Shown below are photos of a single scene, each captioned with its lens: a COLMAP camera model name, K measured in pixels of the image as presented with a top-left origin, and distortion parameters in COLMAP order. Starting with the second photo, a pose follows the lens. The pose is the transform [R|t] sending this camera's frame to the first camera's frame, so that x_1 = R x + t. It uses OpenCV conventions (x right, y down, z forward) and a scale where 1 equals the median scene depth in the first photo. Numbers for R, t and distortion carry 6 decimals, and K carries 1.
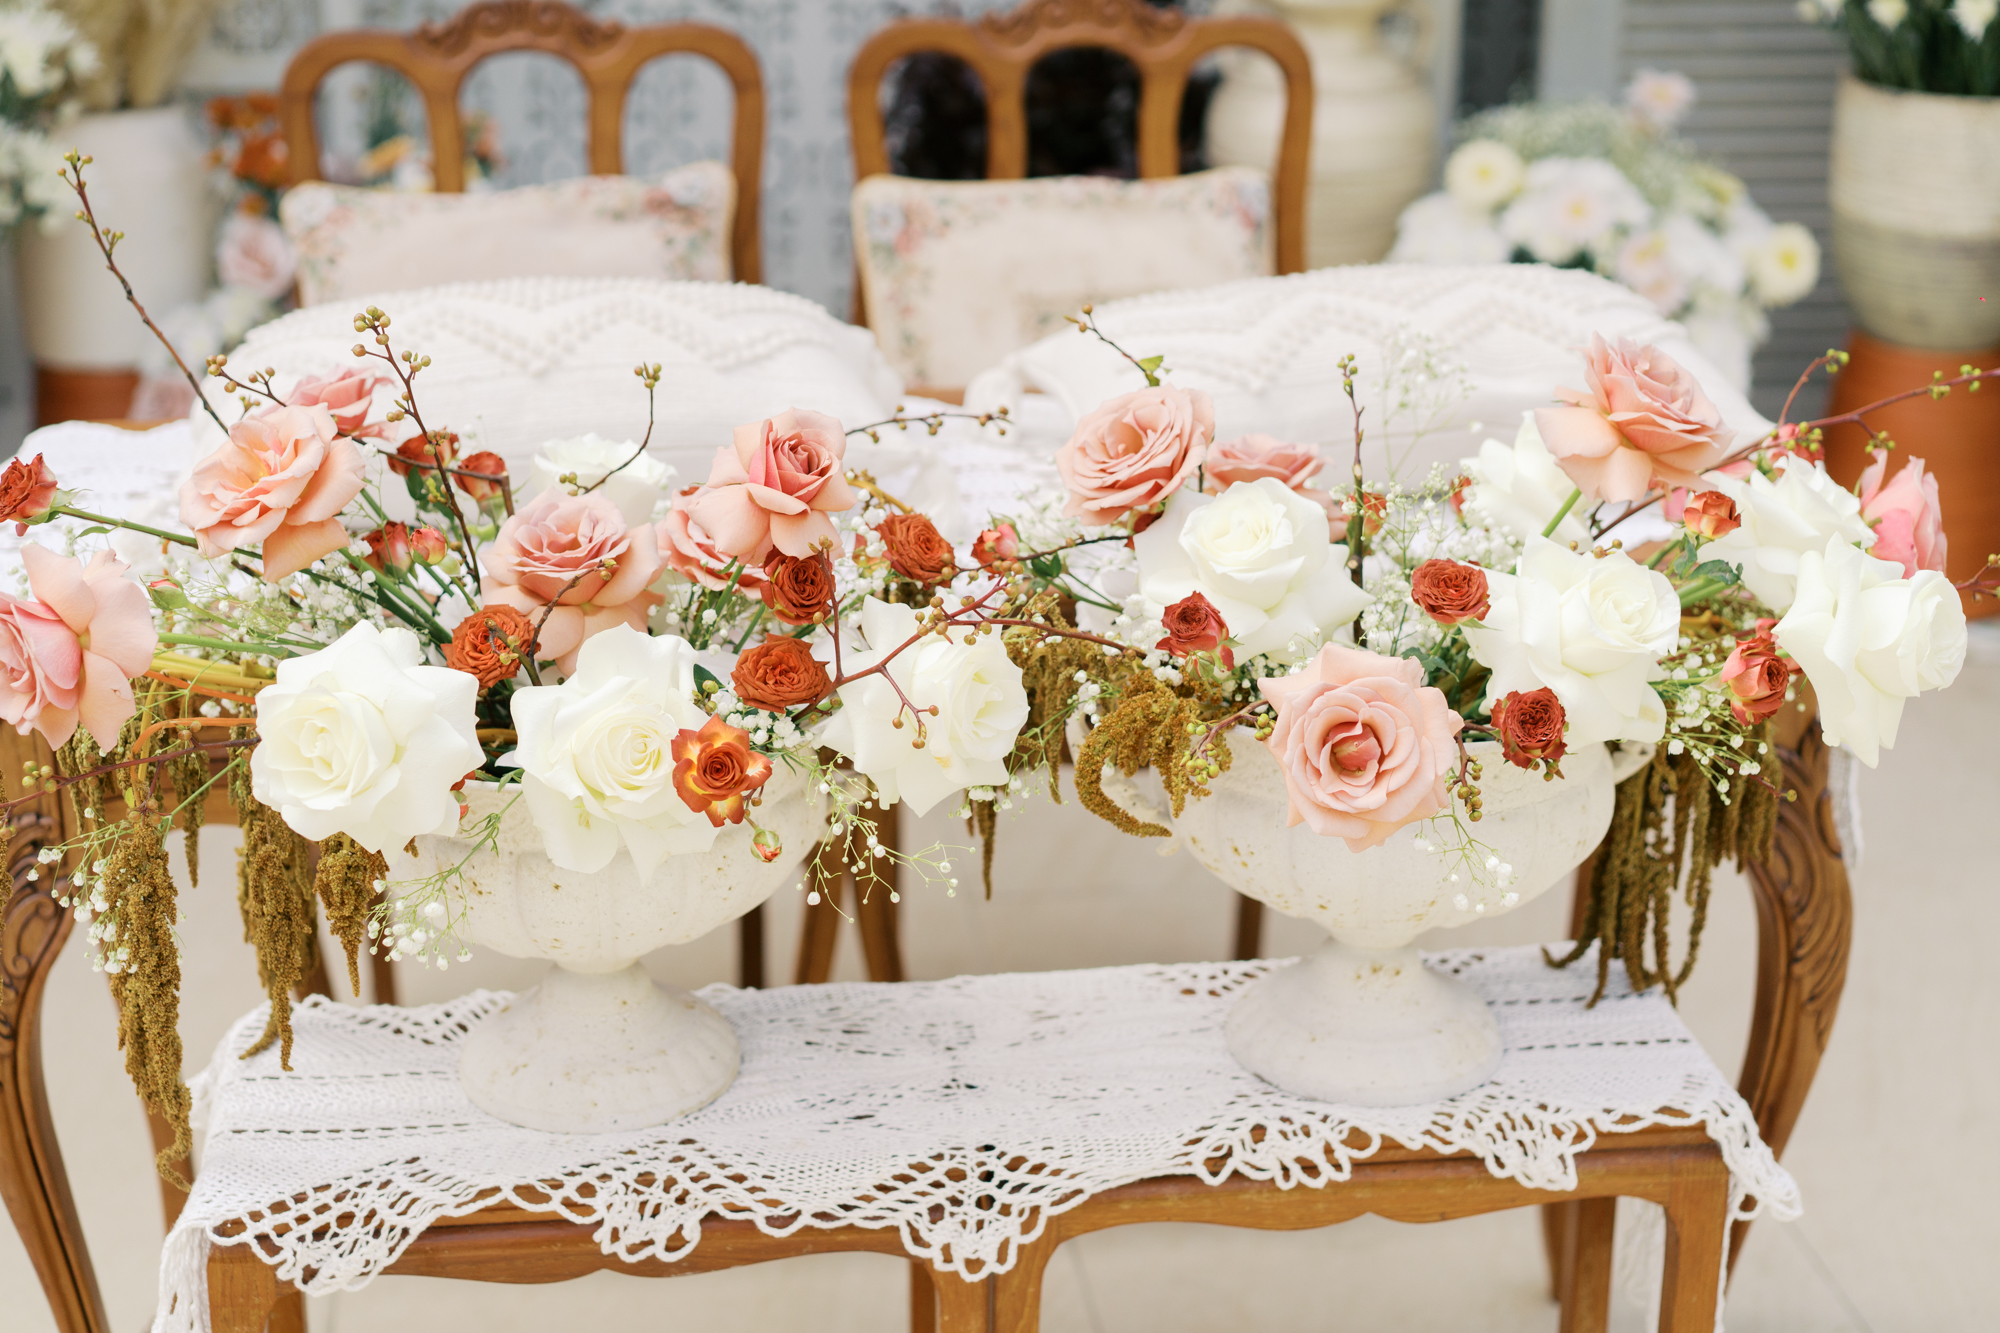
lens RADIAL K [[3108.0, 0, 995.4], [0, 3108.0, 665.2], [0, 0, 1]] dist [-0.014782, 0.000000]
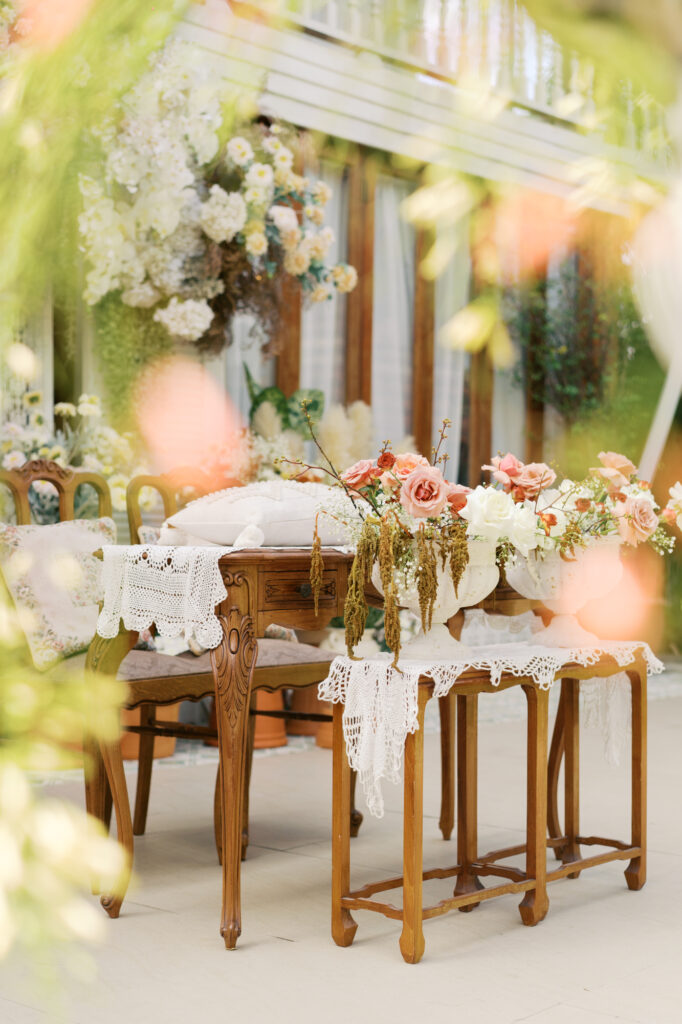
lens RADIAL K [[1591.3, 0, 341.4], [0, 1591.3, 510.3], [0, 0, 1]] dist [-0.014782, 0.000000]
pose [[0.750844, 0.005810, 0.660454, -1.482339], [0.231983, 0.933932, -0.271948, 0.465395], [-0.618399, 0.357405, 0.699889, -0.280018]]
